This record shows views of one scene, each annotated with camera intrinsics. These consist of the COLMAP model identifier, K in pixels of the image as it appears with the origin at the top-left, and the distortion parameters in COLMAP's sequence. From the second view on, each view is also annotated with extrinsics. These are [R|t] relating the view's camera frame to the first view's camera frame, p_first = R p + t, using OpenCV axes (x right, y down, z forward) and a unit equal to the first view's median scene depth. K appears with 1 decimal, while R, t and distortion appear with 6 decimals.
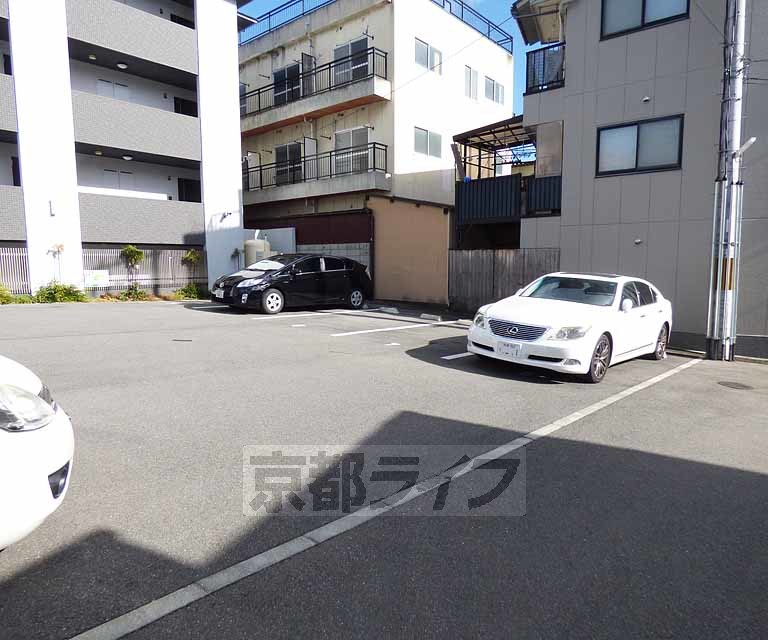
lens RADIAL K [[511.8, 0, 384.0], [0, 511.8, 320.0], [0, 0, 1]] dist [0.000666, 0.000123]
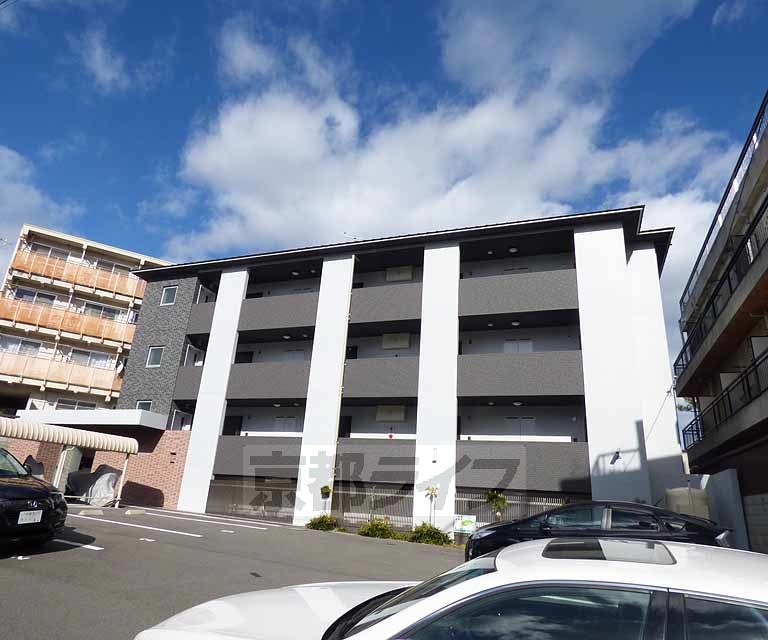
lens RADIAL K [[511.8, 0, 384.0], [0, 511.8, 320.0], [0, 0, 1]] dist [0.000666, 0.000123]
pose [[0.347932, -0.300050, -0.888208, 0.371060], [-0.169129, 0.911769, -0.374262, -0.039392], [0.922138, 0.280439, 0.266487, 0.432051]]
